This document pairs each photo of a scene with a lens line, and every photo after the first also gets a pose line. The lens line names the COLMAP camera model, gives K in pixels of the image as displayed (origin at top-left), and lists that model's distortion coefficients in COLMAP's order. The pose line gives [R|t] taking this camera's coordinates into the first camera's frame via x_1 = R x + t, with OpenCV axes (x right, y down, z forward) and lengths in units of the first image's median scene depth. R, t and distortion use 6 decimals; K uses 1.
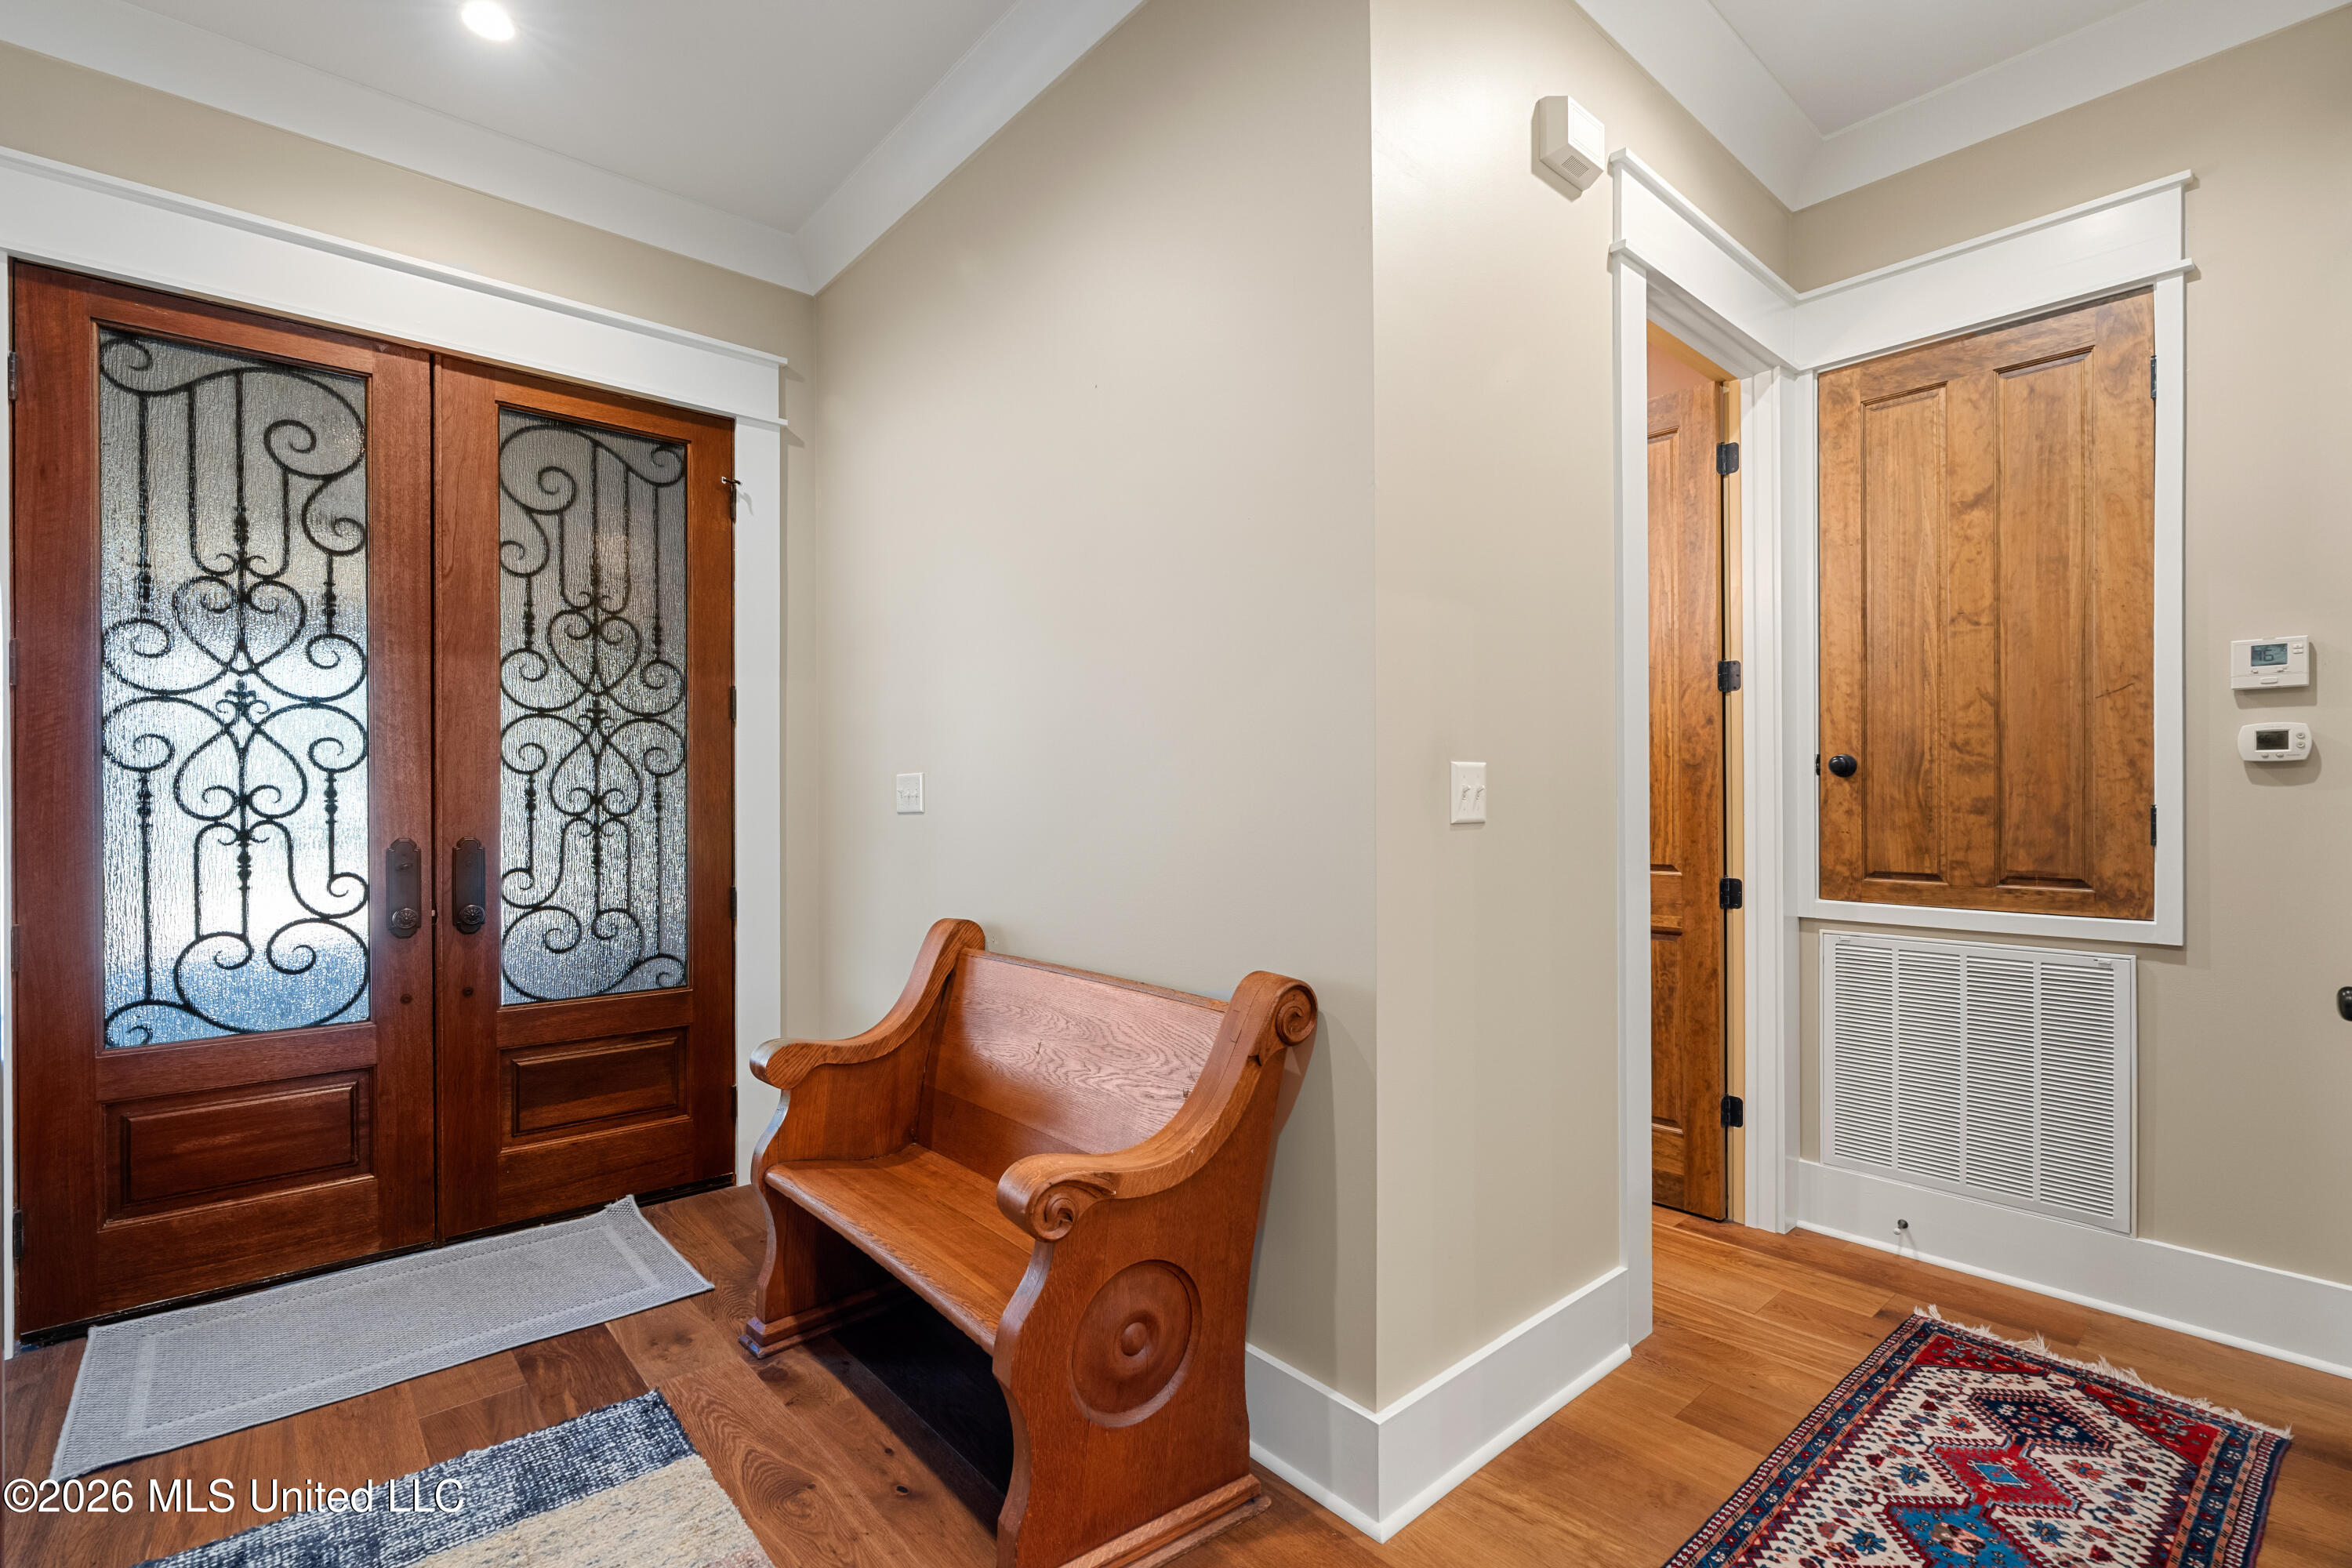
lens RADIAL K [[1056.1, 0, 1171.3], [0, 1056.1, 797.6], [0, 0, 1]] dist [-0.007240, 0.002079]
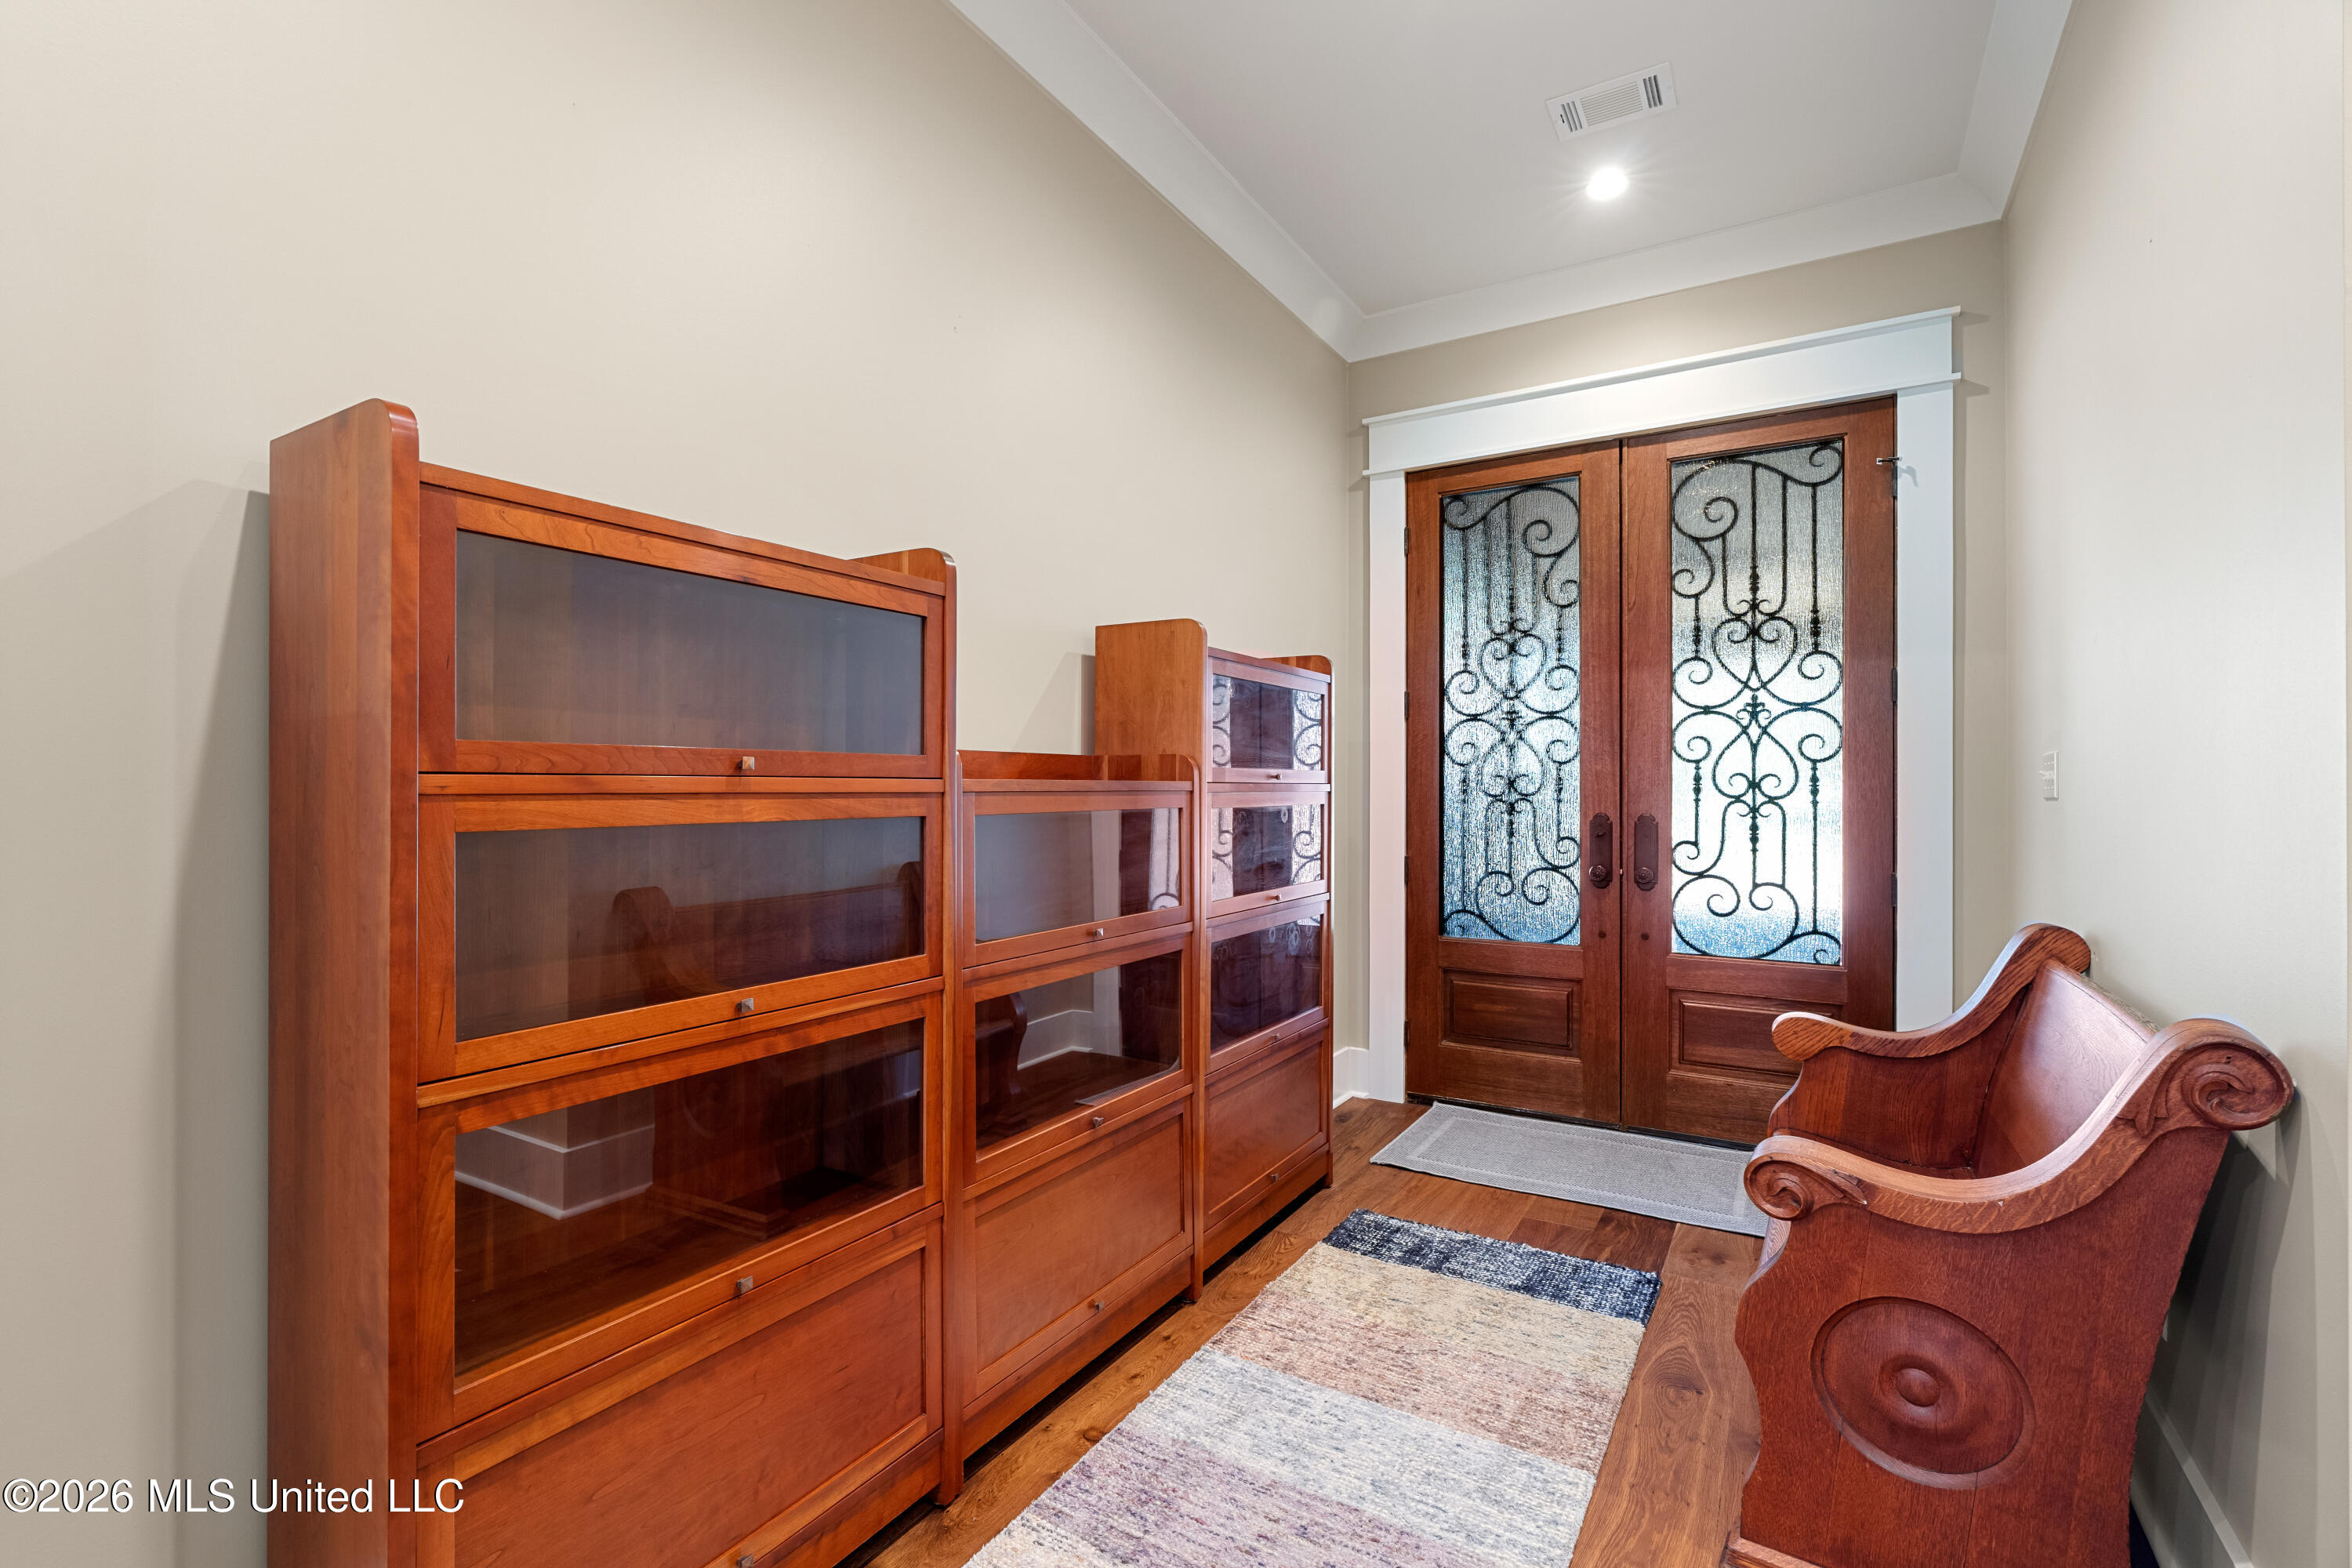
lens RADIAL K [[1056.1, 0, 1174.4], [0, 1056.1, 783.6], [0, 0, 1]] dist [-0.007240, 0.002079]
pose [[0.308303, -0.002010, -0.951286, 0.373197], [-0.000535, 0.999997, -0.002286, 0.004945], [0.951288, 0.001214, 0.308301, 0.080051]]
